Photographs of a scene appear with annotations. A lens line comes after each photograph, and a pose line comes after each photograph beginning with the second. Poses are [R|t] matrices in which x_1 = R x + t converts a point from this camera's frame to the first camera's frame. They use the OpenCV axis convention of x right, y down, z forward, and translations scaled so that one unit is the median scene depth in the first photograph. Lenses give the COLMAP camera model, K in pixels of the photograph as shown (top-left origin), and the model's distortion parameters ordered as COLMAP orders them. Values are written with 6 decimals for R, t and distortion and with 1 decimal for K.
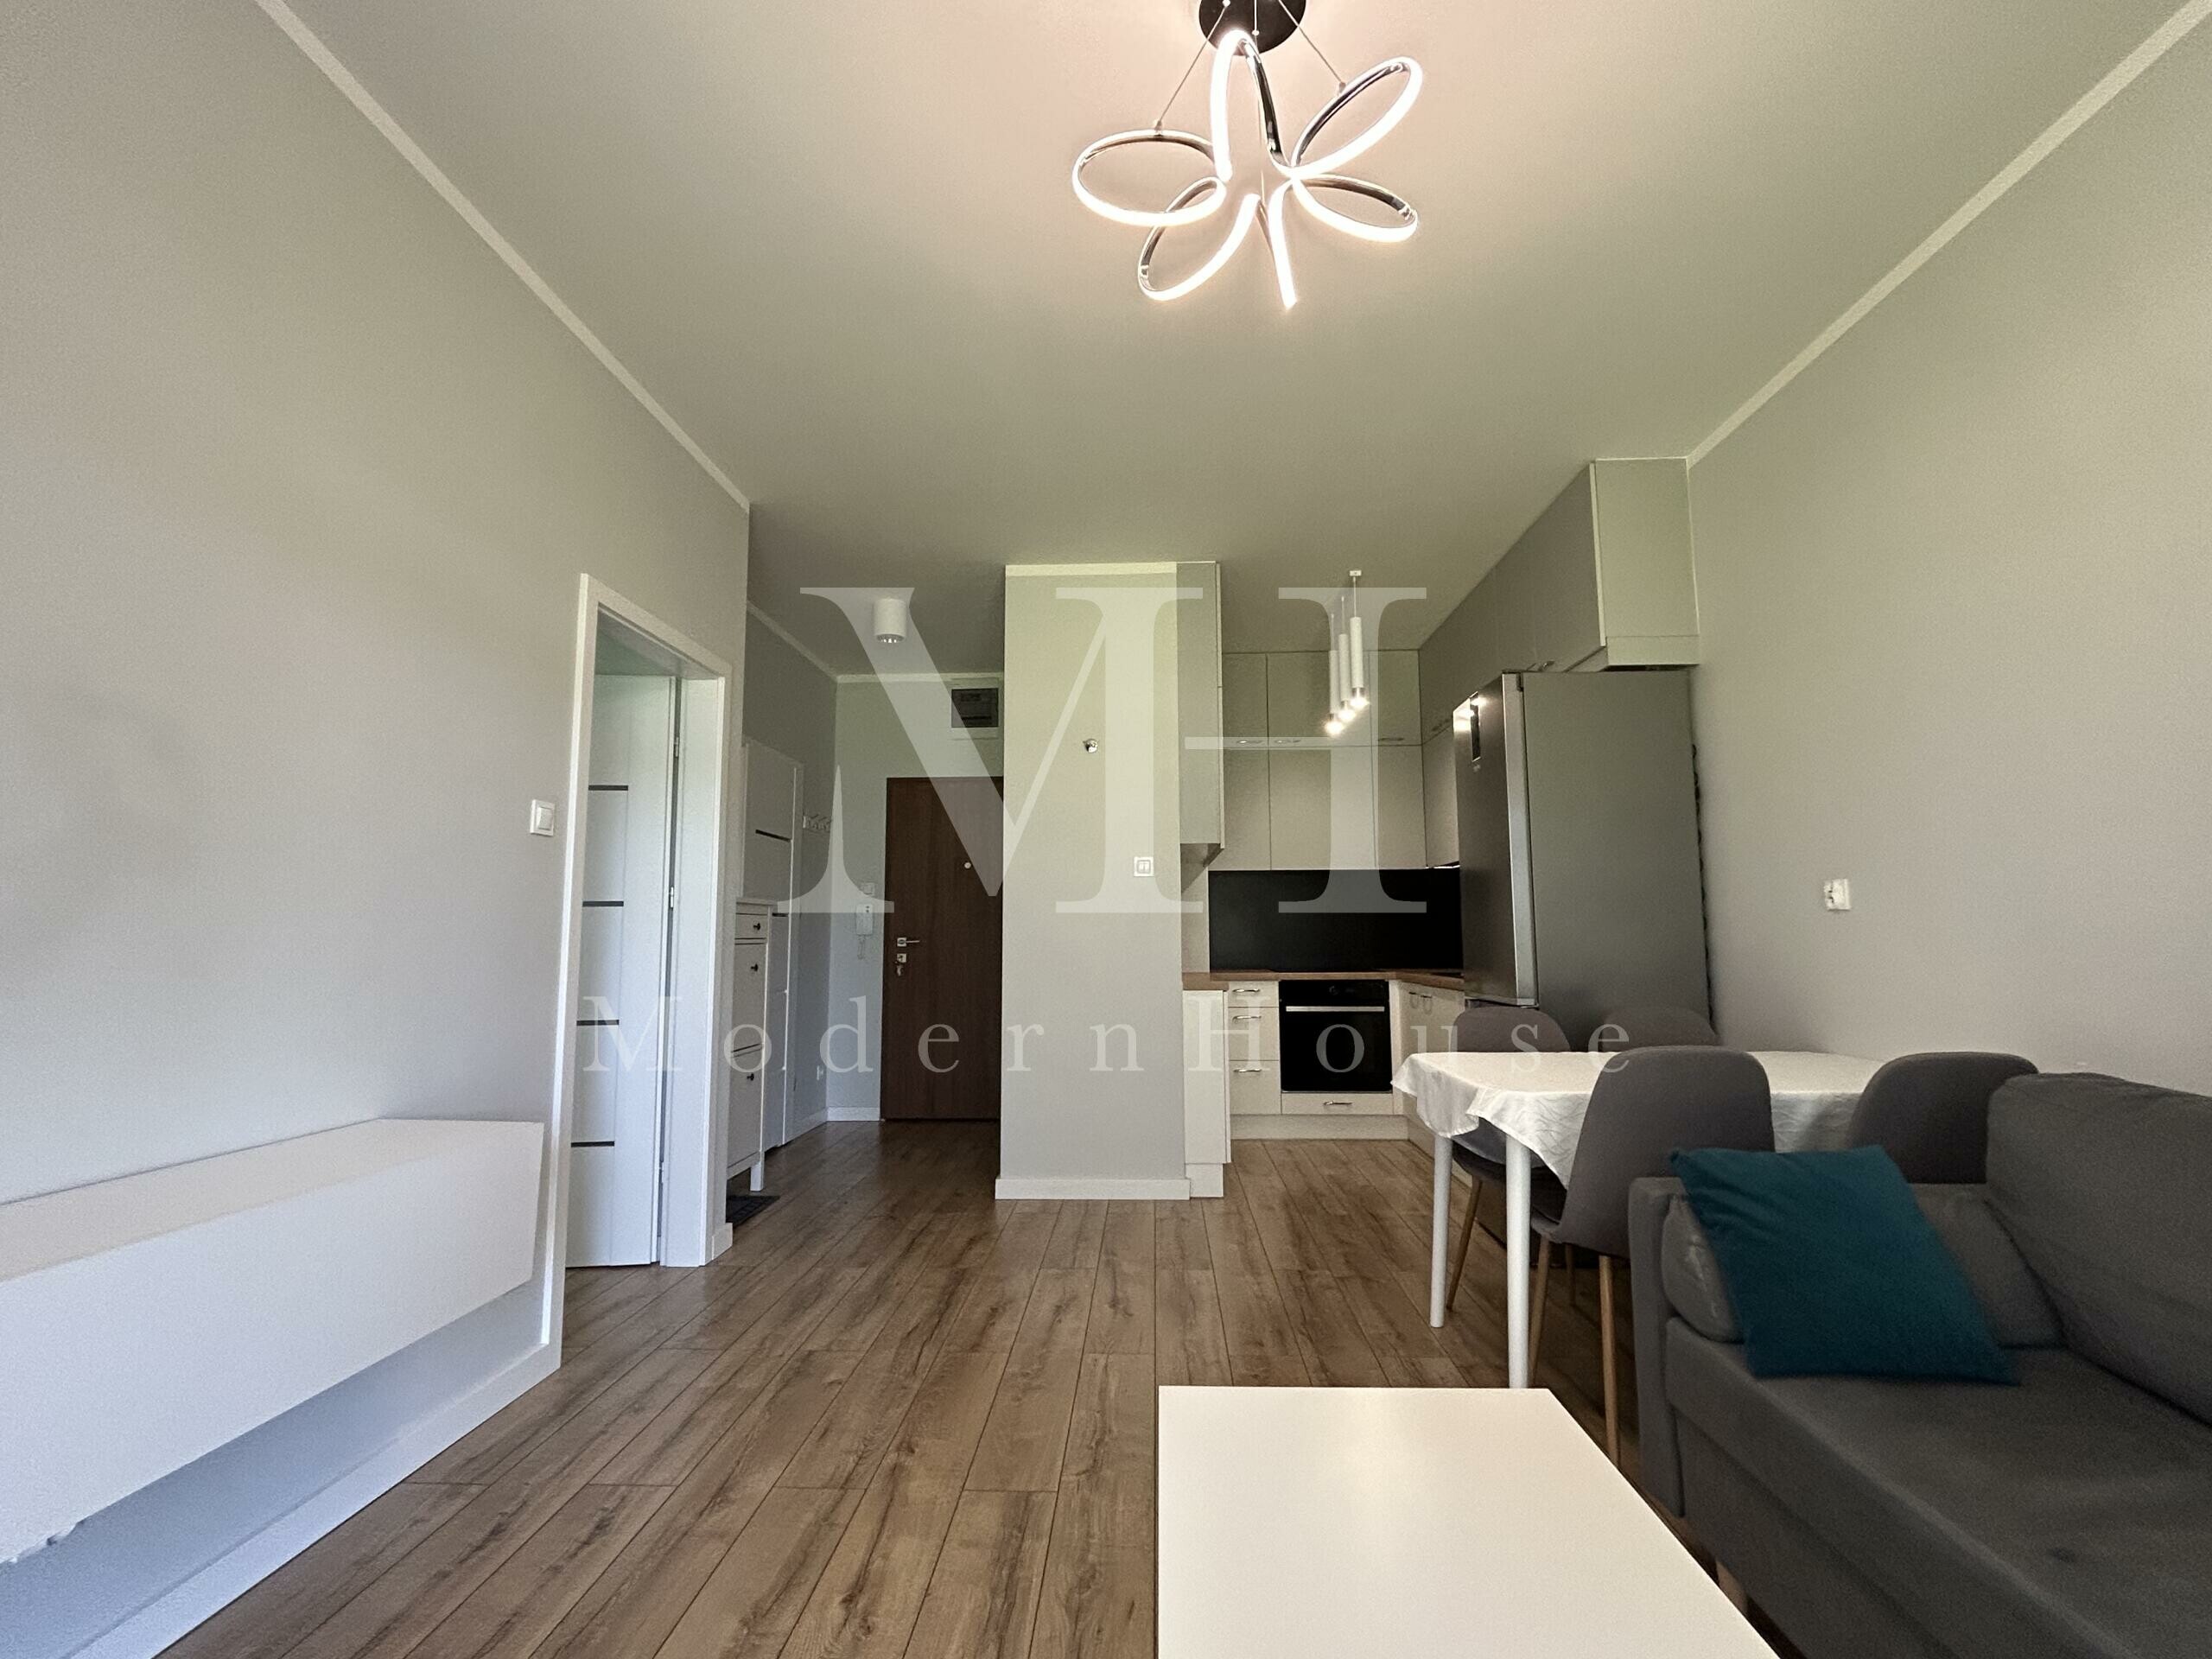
lens RADIAL K [[1033.3, 0, 1111.0], [0, 1033.3, 814.7], [0, 0, 1]] dist [0.000583, 0.000089]
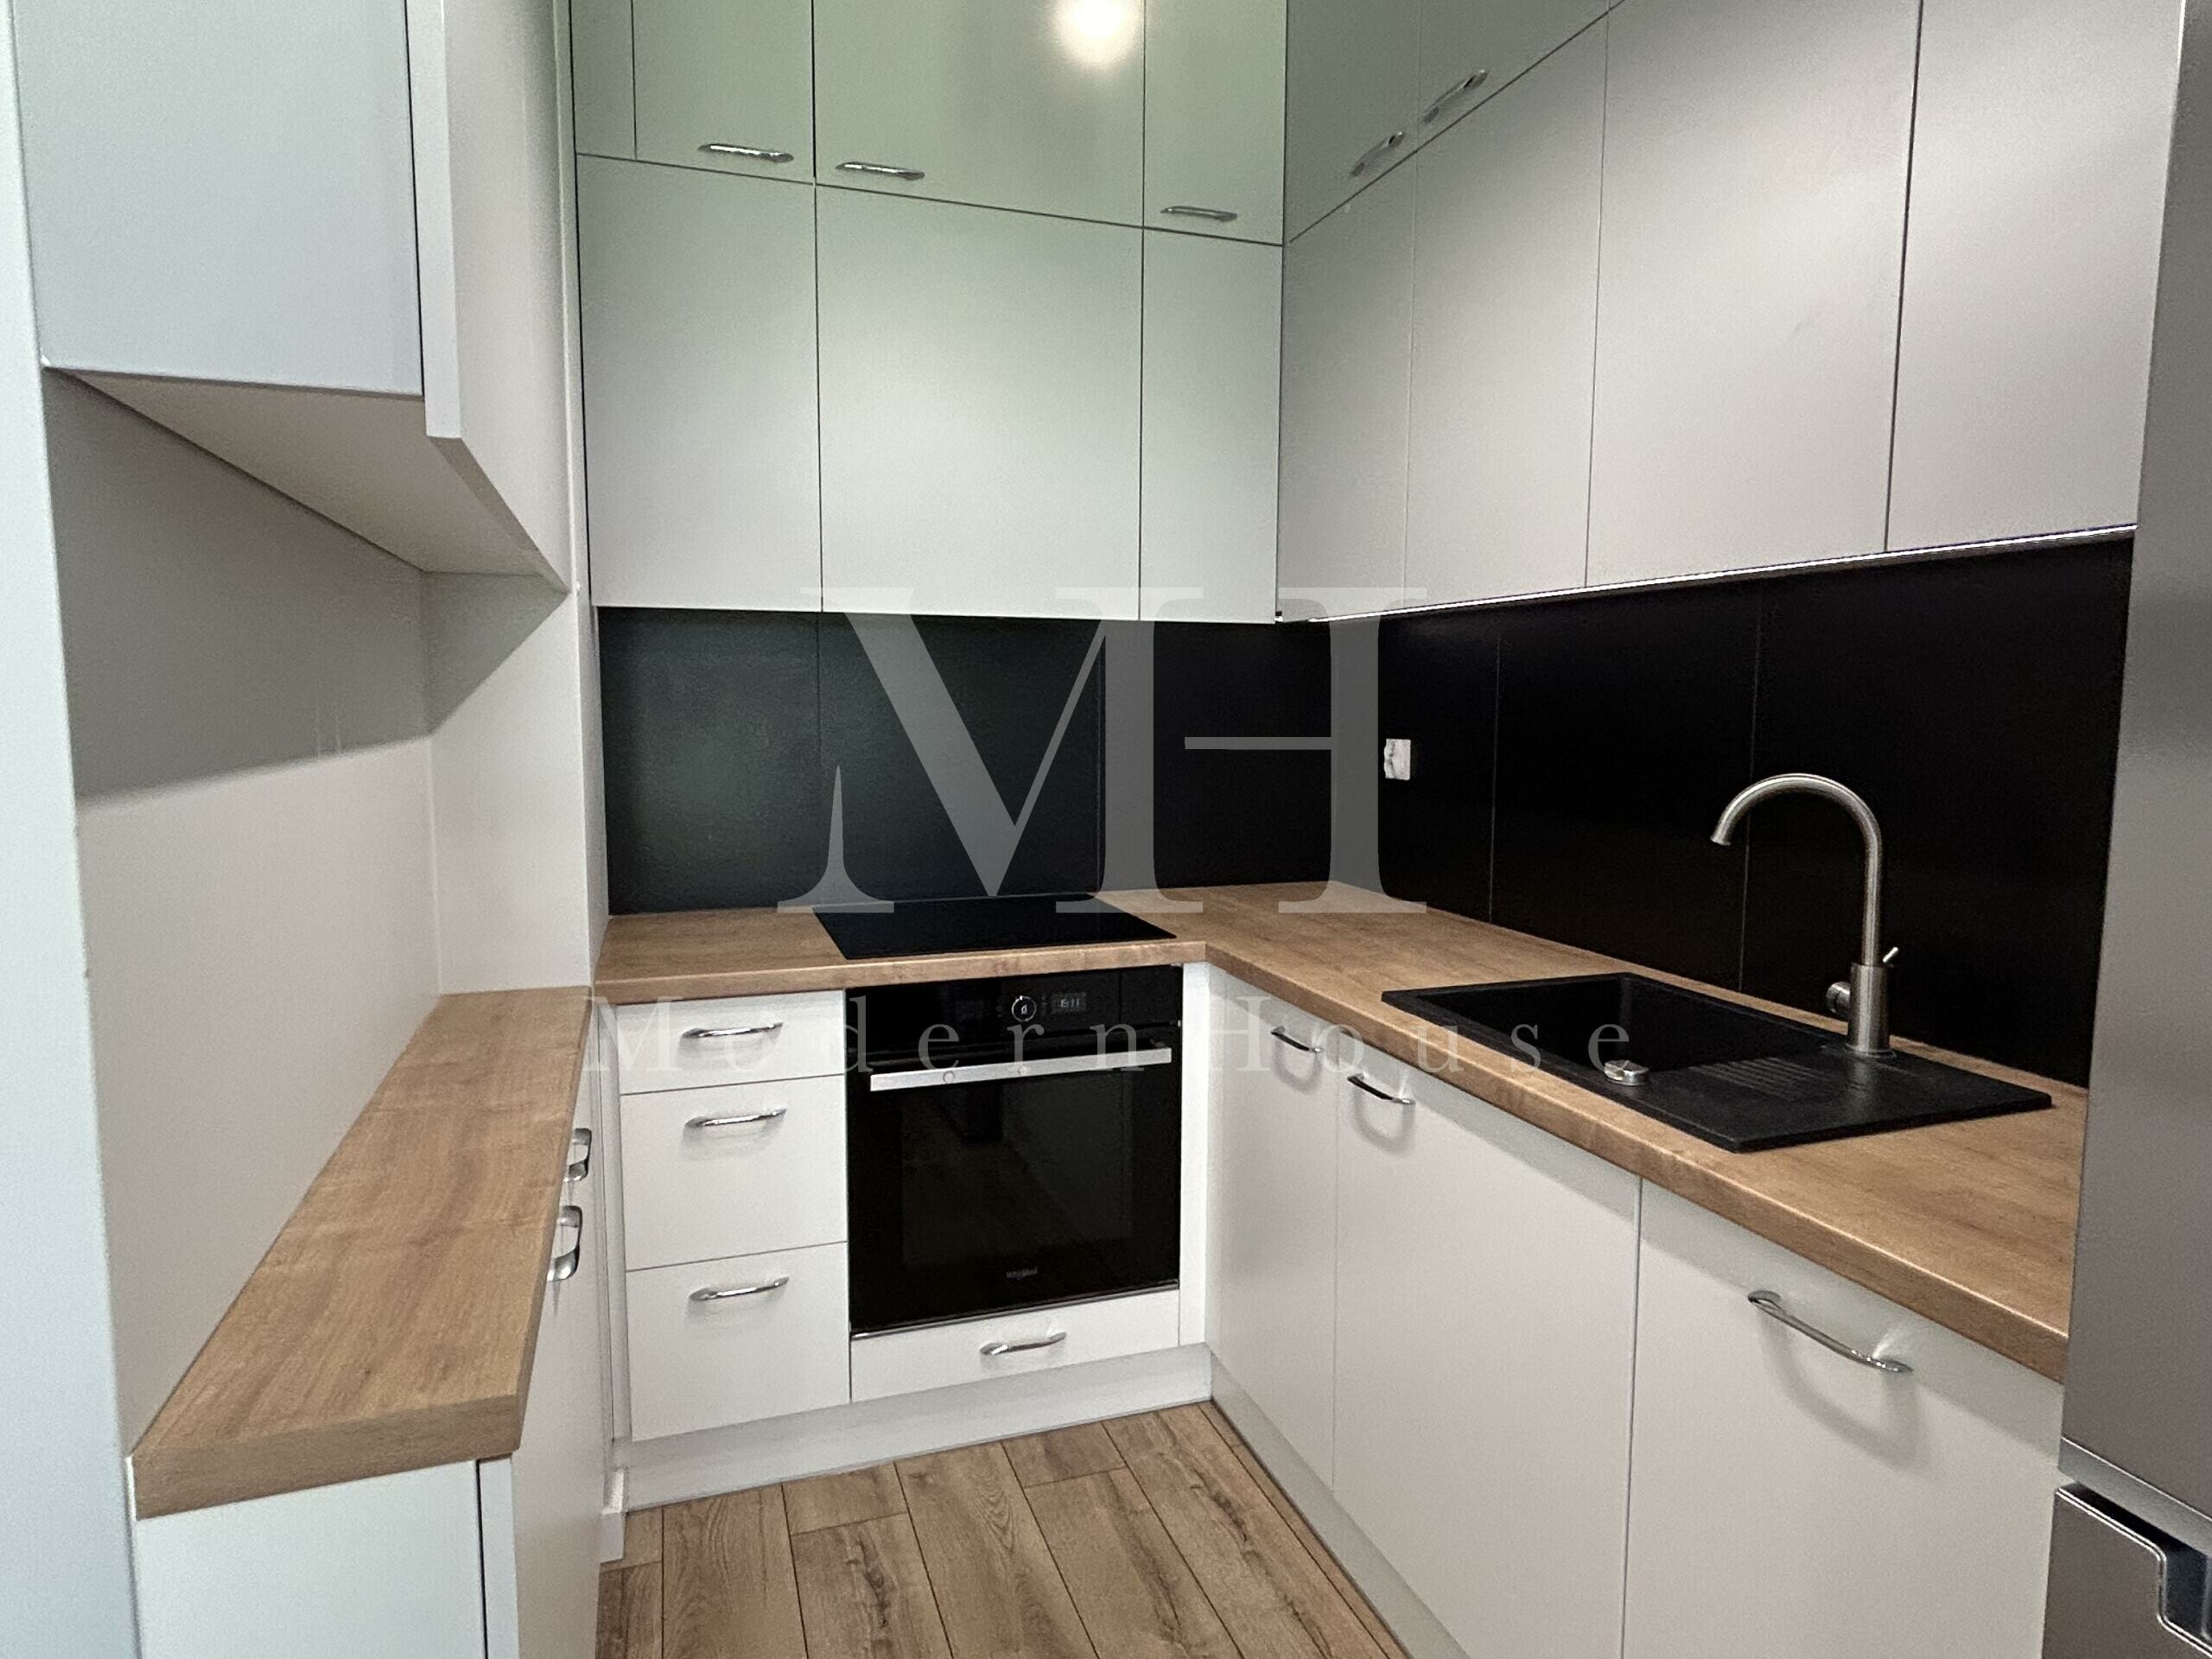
lens RADIAL K [[1334.6, 0, 1106.0], [0, 1334.6, 829.5], [0, 0, 1]] dist [-0.000566, 0.000078]
pose [[0.934714, -0.022709, 0.354673, 0.143189], [-0.052275, 0.978317, 0.200406, 0.052328], [-0.351534, -0.205863, 0.913260, 0.932427]]
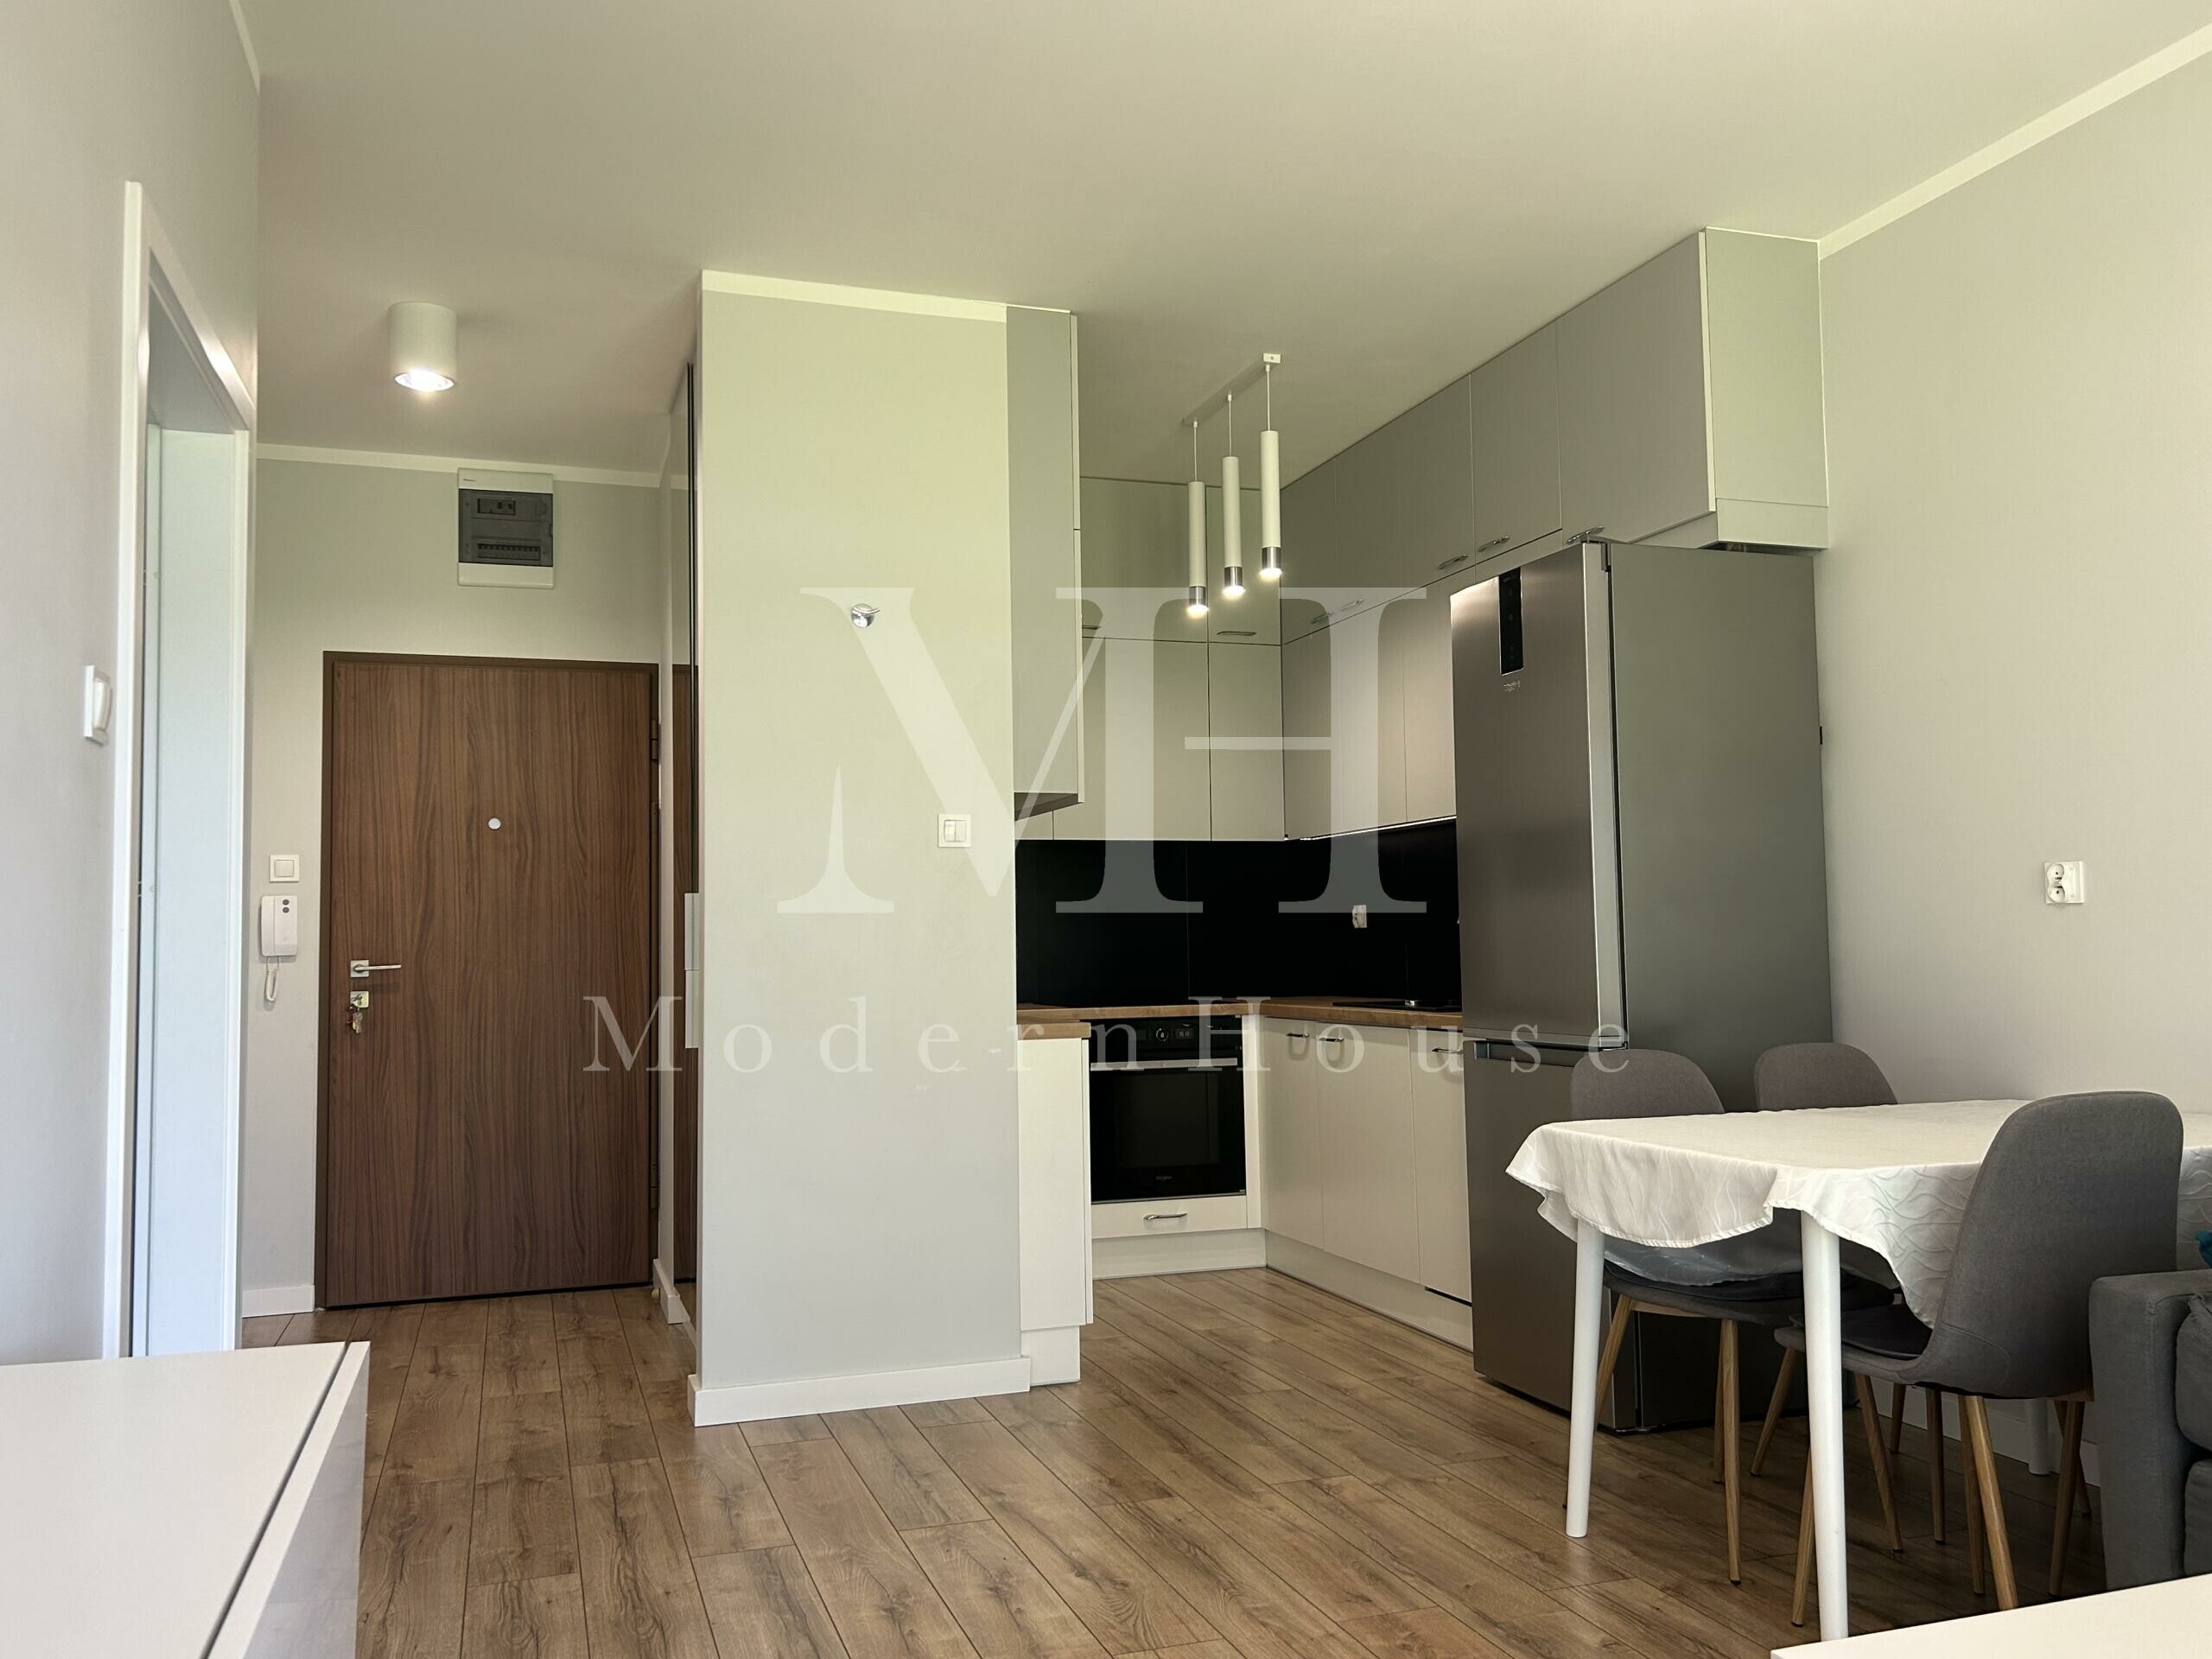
lens RADIAL K [[1745.8, 0, 1106.0], [0, 1745.8, 829.5], [0, 0, 1]] dist [0.087028, -0.165077]
pose [[0.932752, 0.014775, 0.360216, -0.285371], [-0.031742, 0.998645, 0.041233, 0.007459], [-0.359119, -0.049894, 0.931957, 0.063928]]
